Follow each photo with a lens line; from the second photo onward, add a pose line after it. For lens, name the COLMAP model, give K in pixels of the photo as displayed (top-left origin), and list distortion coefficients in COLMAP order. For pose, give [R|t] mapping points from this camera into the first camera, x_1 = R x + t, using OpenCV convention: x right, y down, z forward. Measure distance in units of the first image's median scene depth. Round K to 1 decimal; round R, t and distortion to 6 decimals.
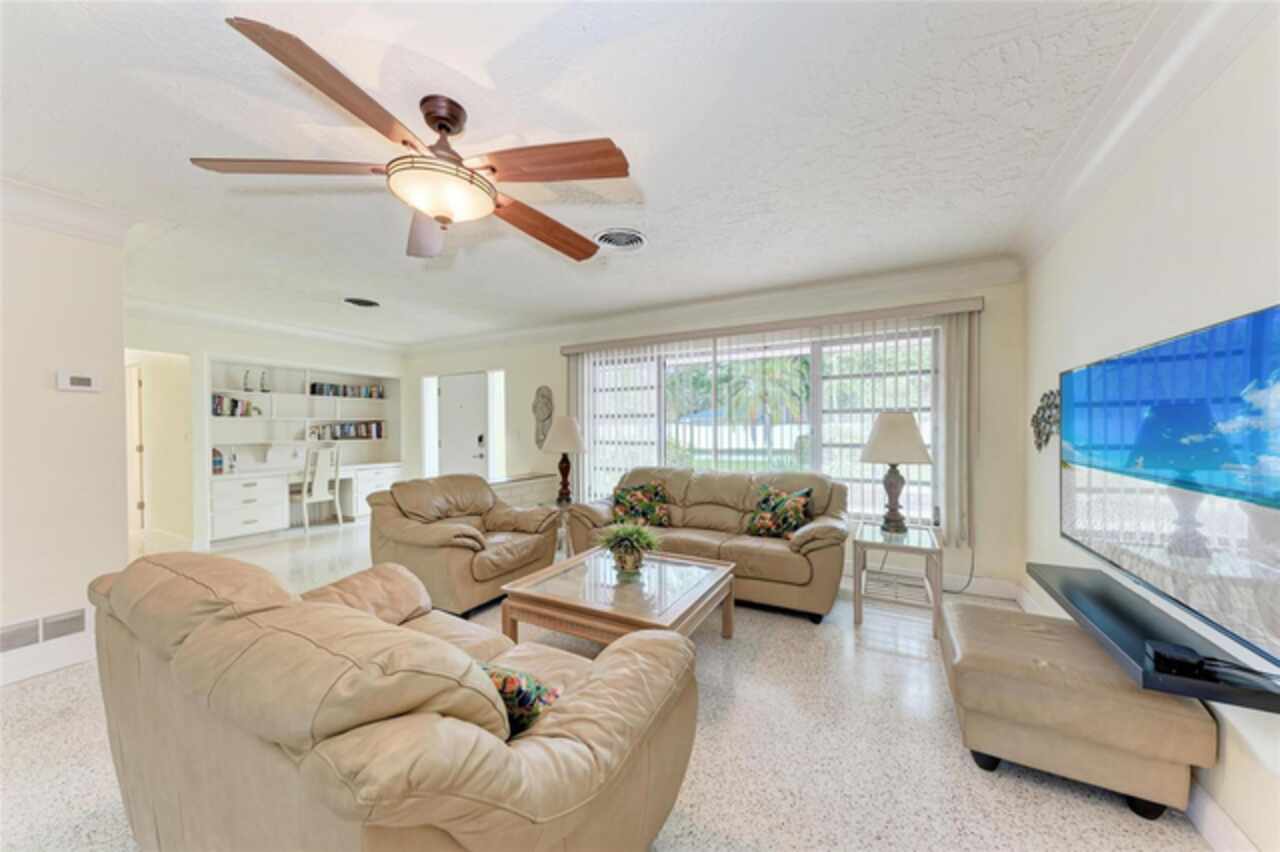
lens RADIAL K [[442.1, 0, 642.6], [0, 442.1, 432.3], [0, 0, 1]] dist [0.011672, -0.000214]
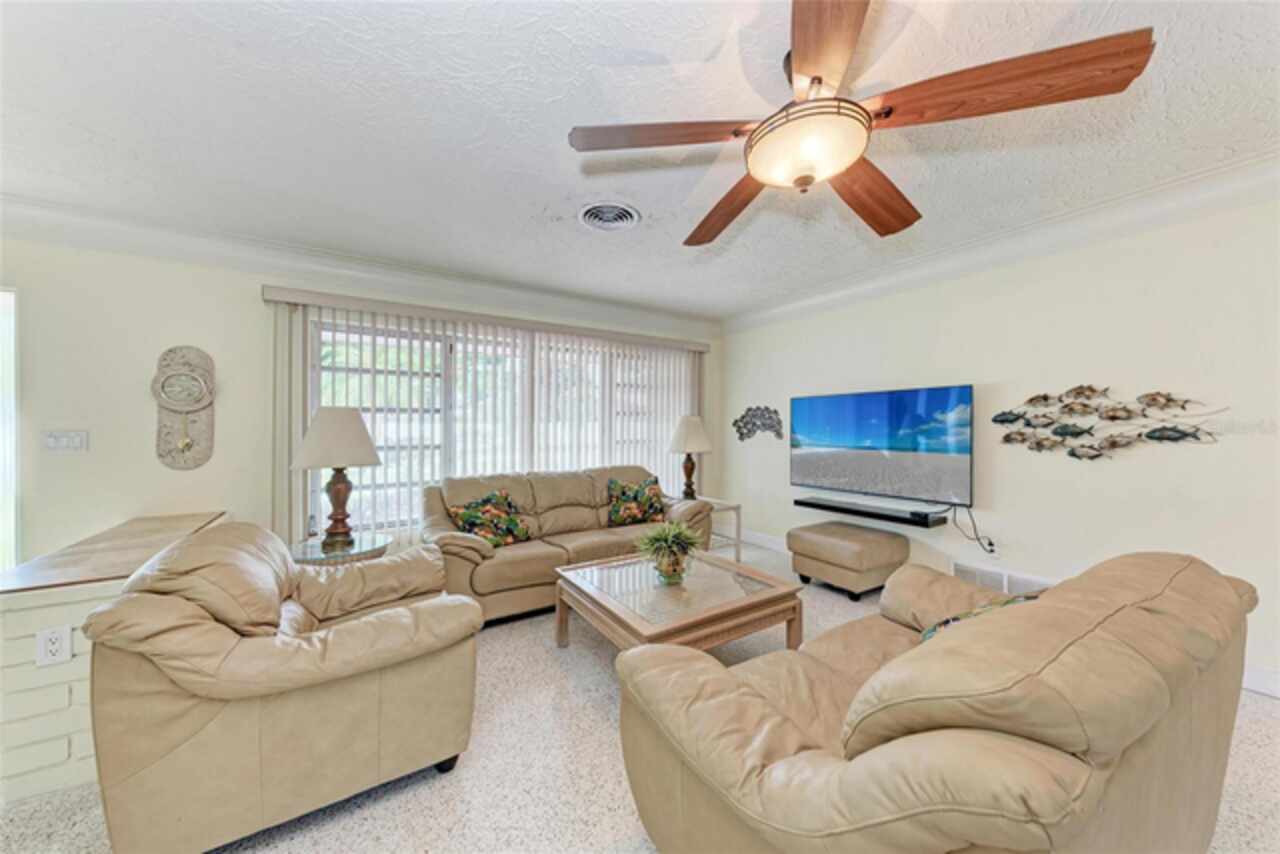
lens RADIAL K [[442.1, 0, 642.6], [0, 442.1, 433.3], [0, 0, 1]] dist [0.011672, -0.000214]
pose [[0.475690, -0.010159, 0.879554, -0.613120], [0.005706, 0.999948, 0.008463, -0.004728], [-0.879594, 0.000993, 0.475723, 0.386951]]
